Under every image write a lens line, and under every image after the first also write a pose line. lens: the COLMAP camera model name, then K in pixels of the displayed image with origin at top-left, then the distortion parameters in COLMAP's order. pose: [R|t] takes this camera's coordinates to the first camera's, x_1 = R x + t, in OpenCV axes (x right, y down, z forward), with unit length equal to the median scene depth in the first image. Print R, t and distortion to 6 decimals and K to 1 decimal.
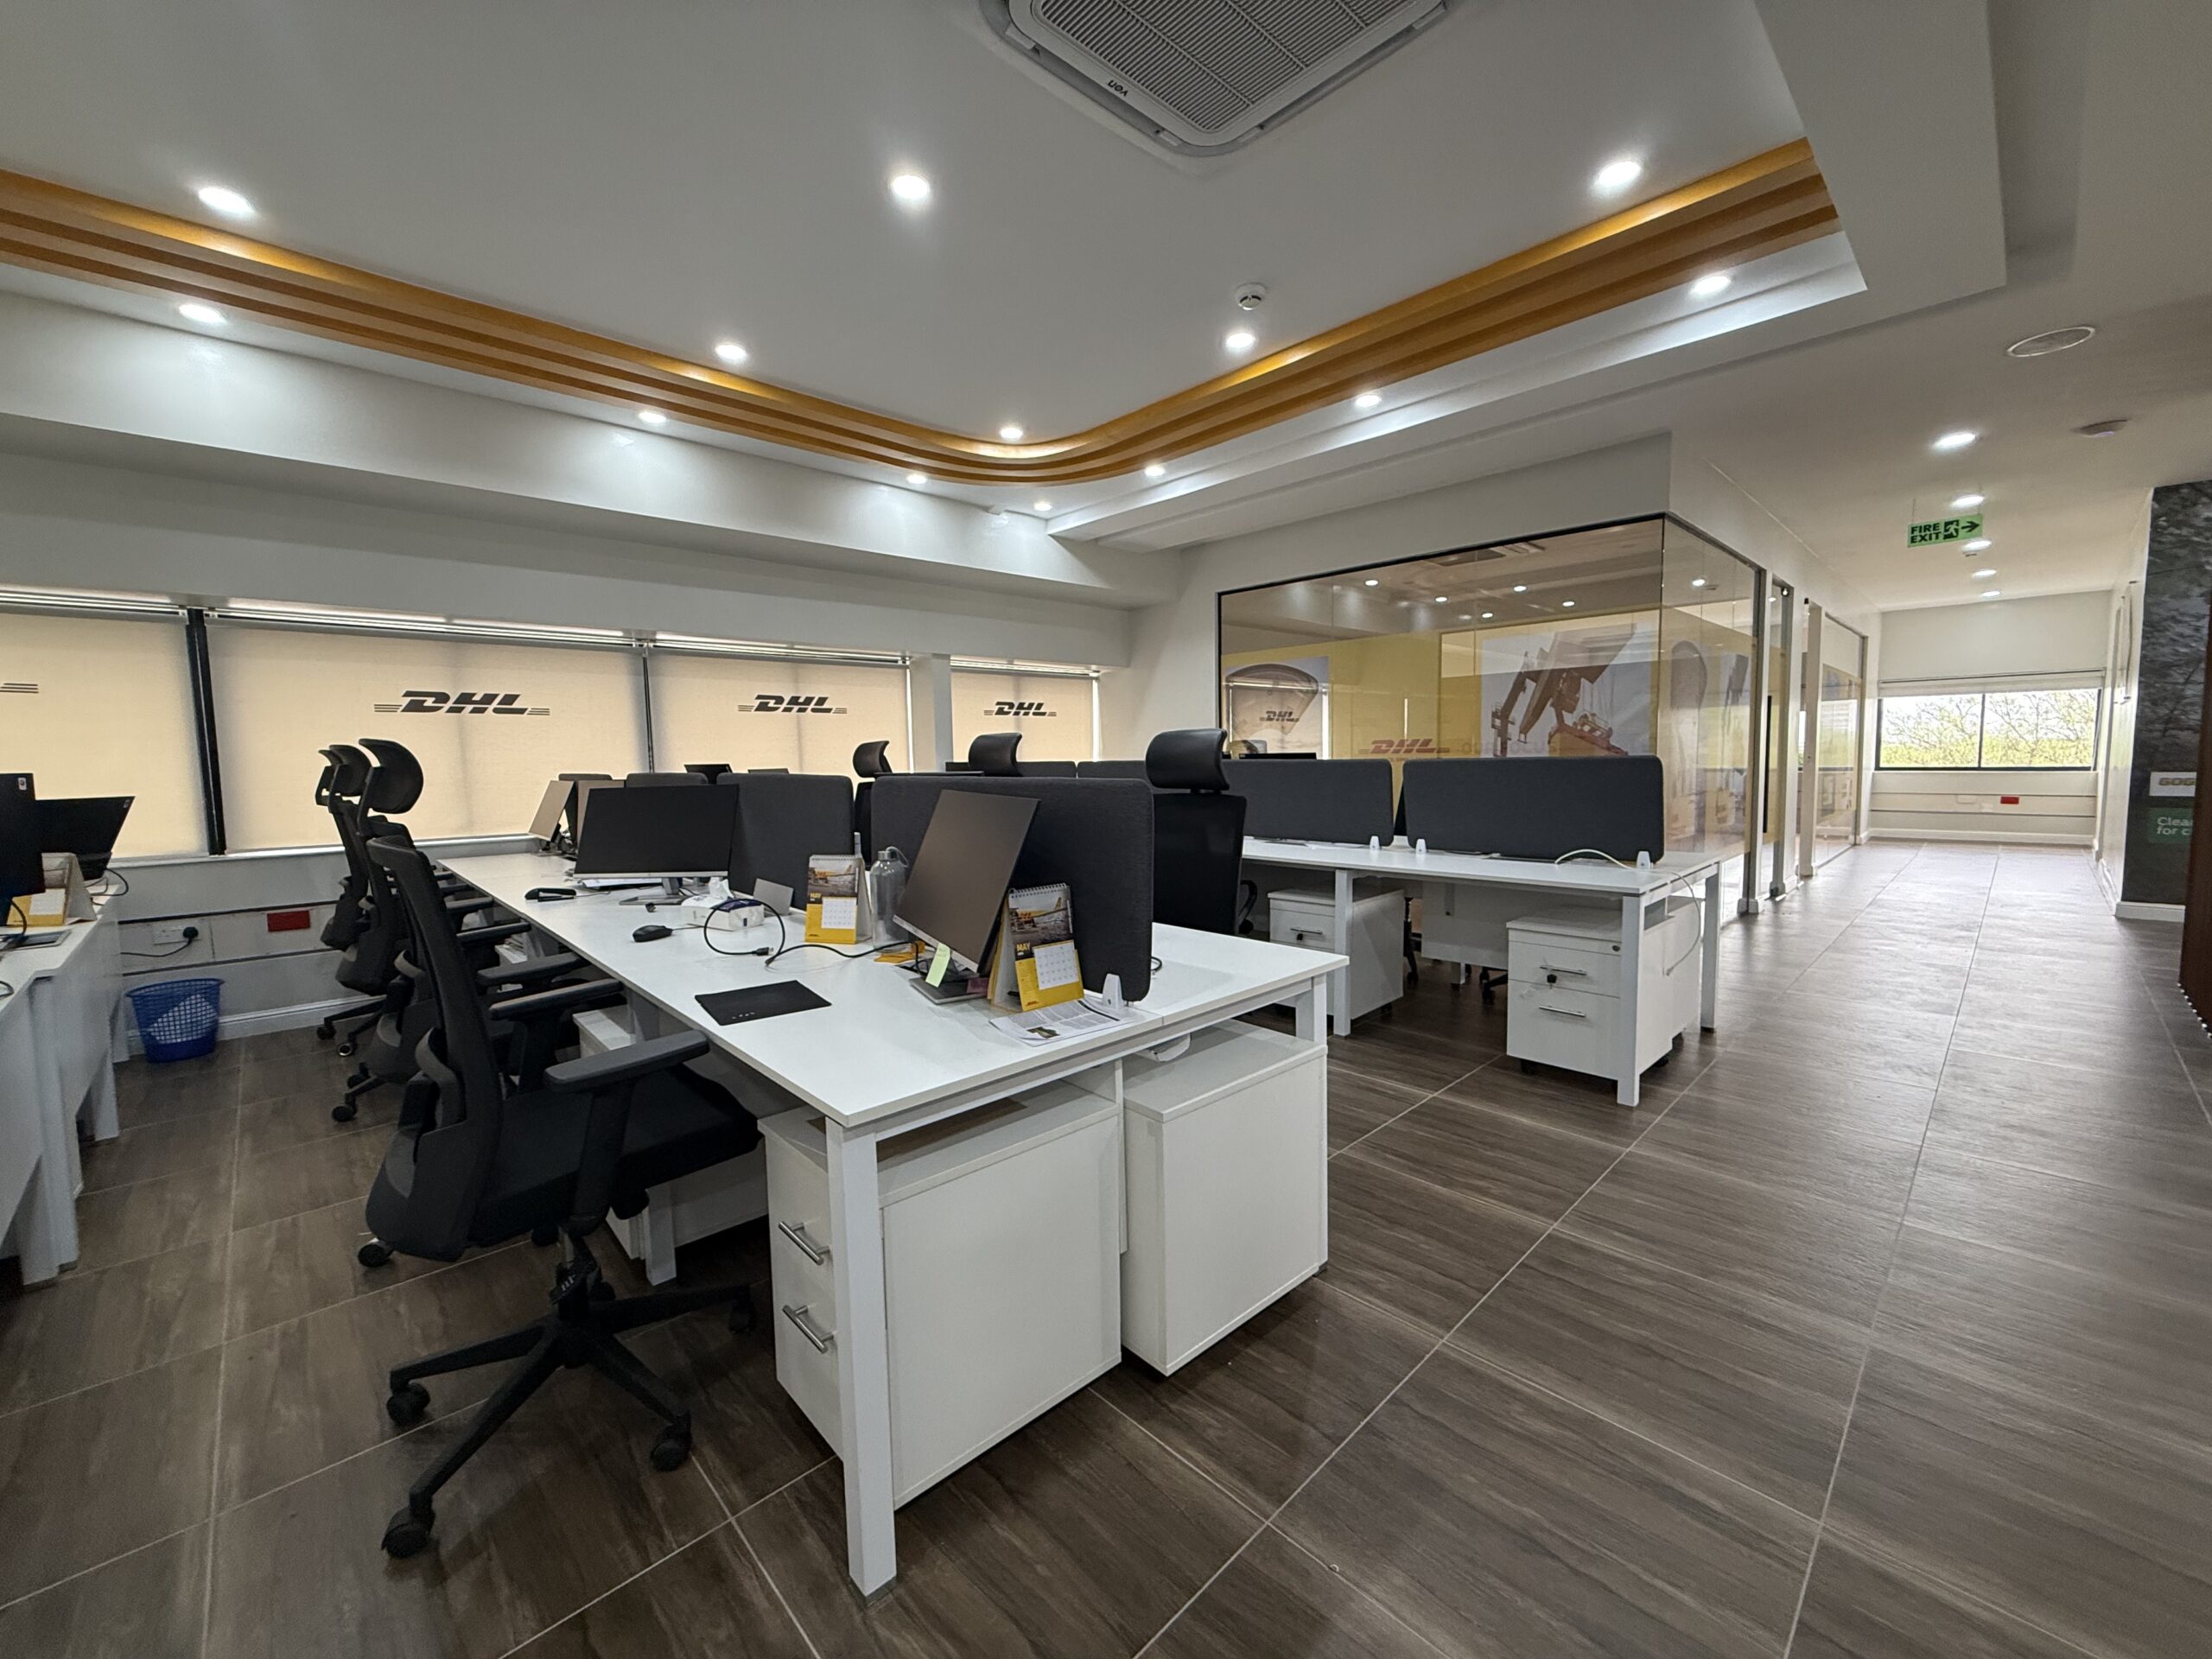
lens RADIAL K [[872.8, 0, 1106.0], [0, 872.8, 829.5], [0, 0, 1]] dist [-0.000034, 0.000098]
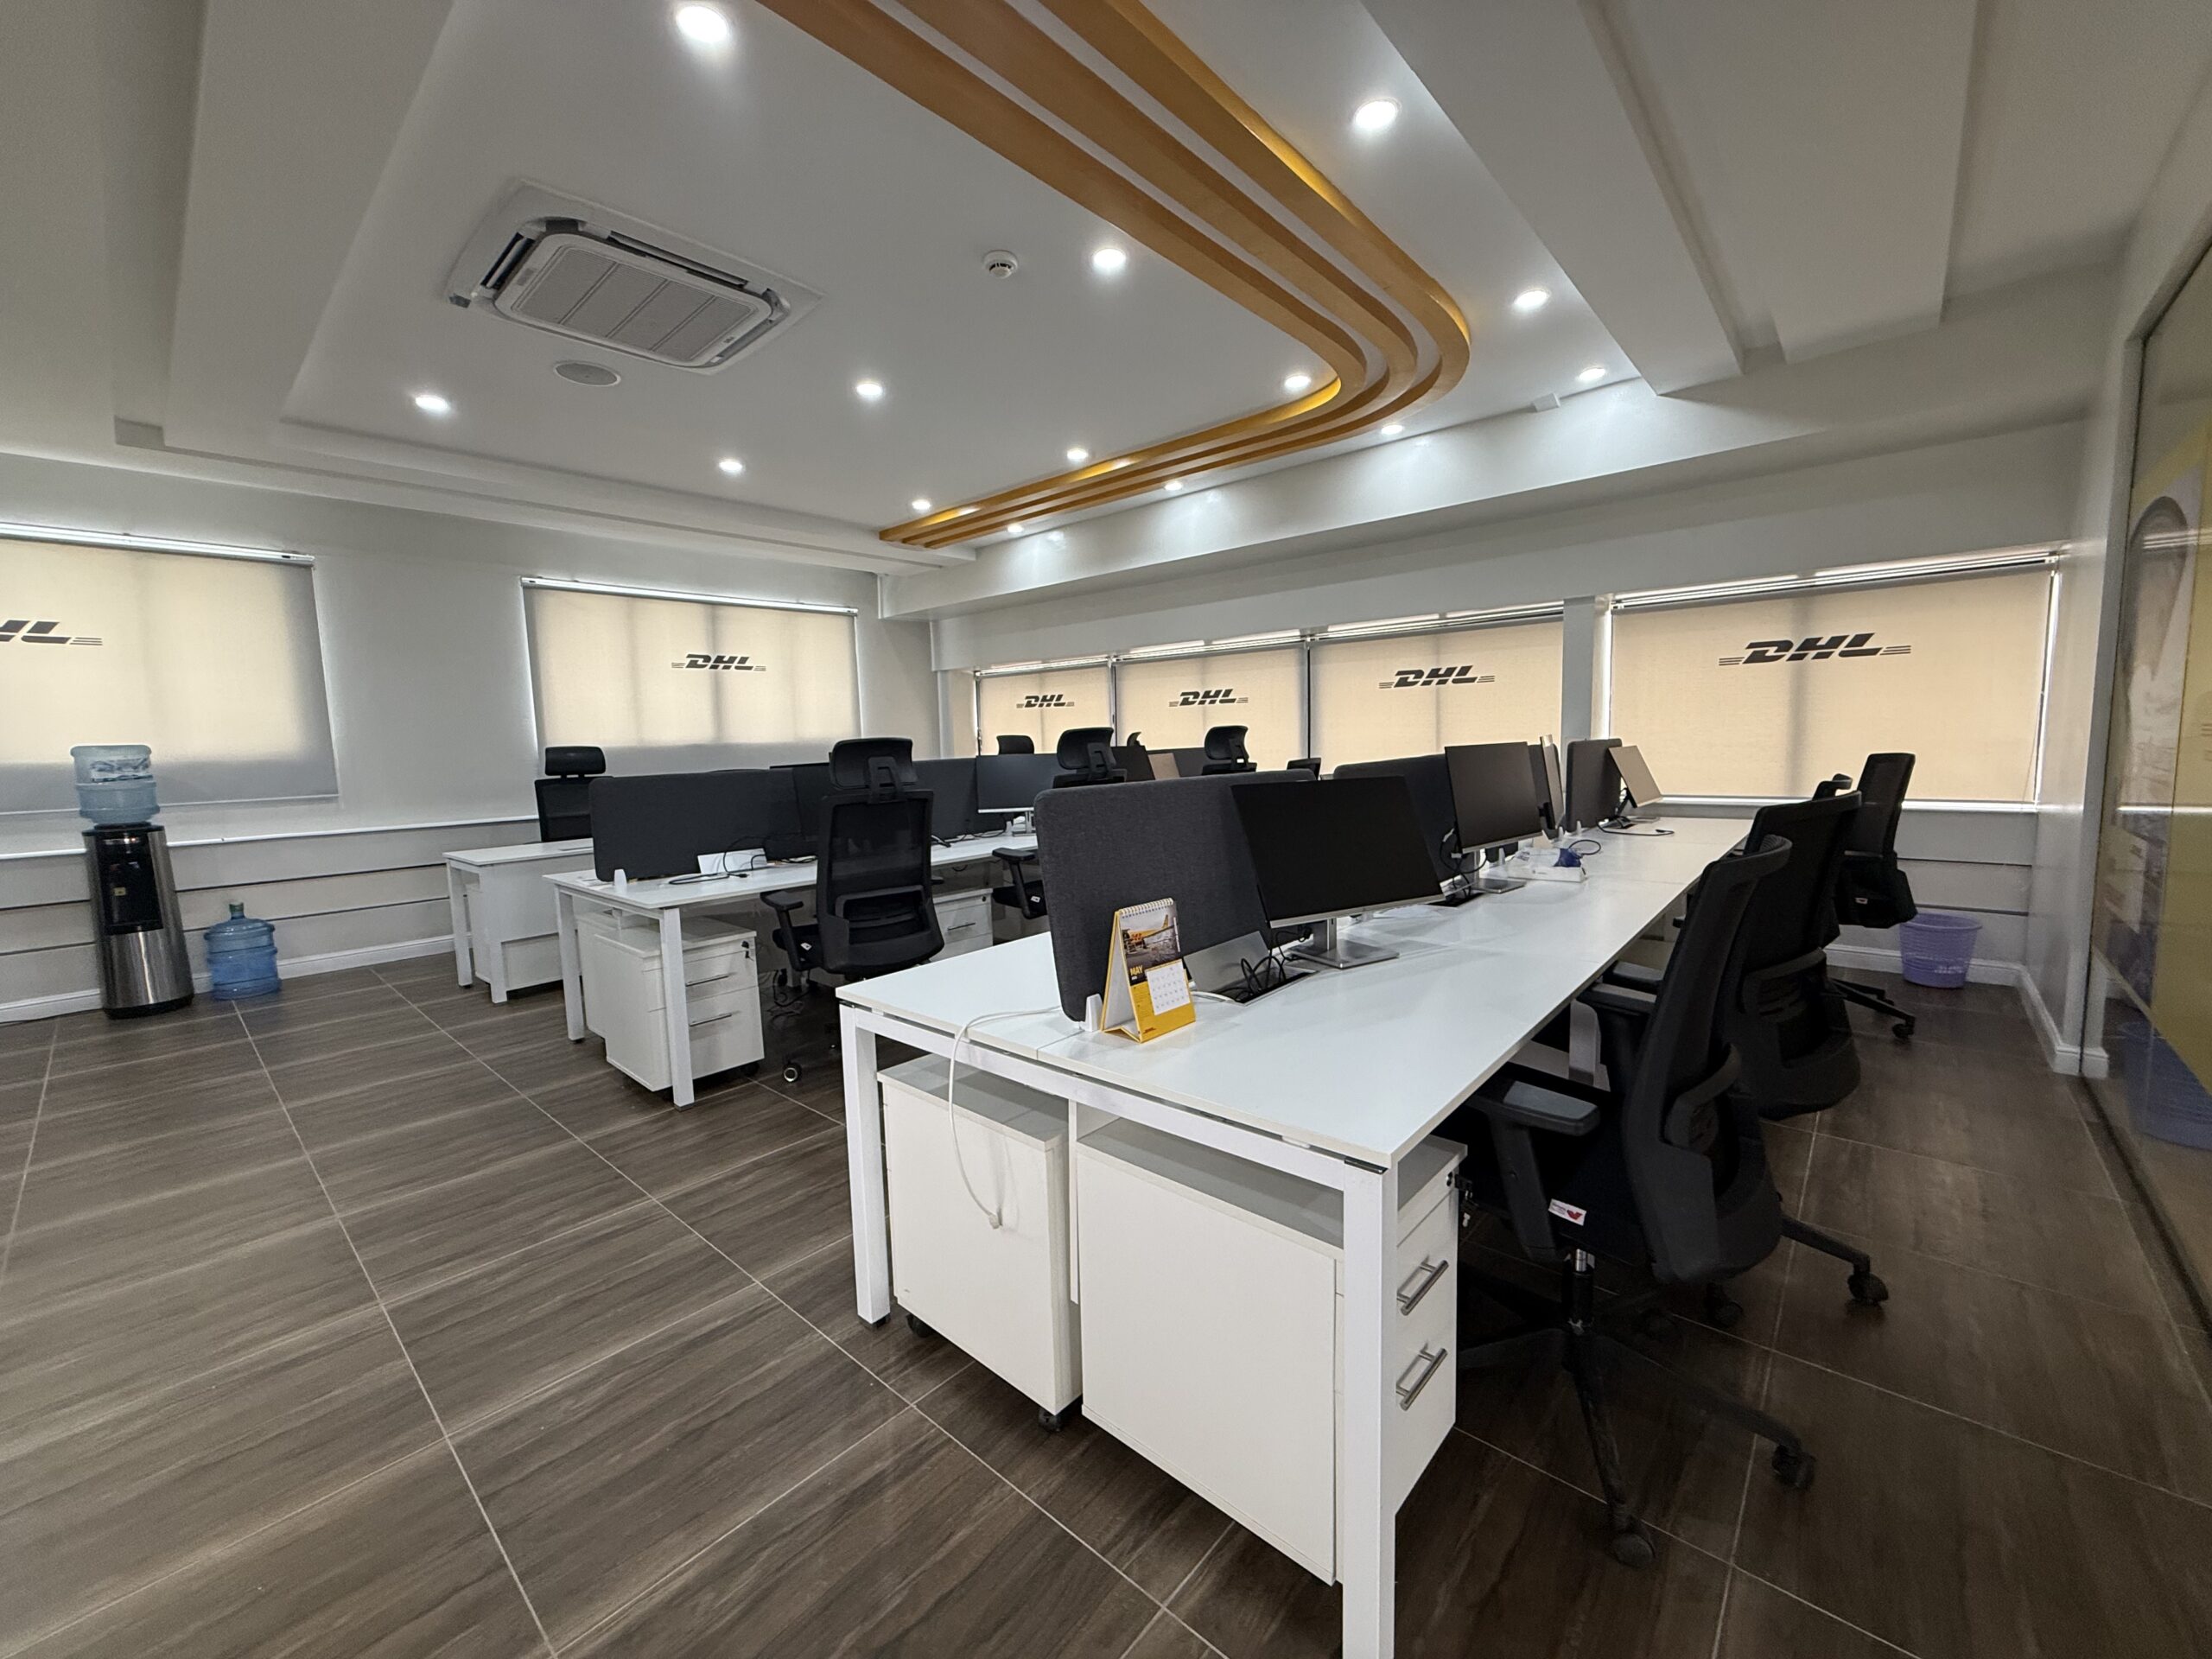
lens RADIAL K [[886.9, 0, 1106.0], [0, 886.9, 829.5], [0, 0, 1]] dist [0.001792, 0.000163]
pose [[0.082439, 0.120790, -0.989249, 0.619704], [-0.055433, 0.991647, 0.116463, -0.069000], [0.995053, 0.045236, 0.088446, 0.552581]]
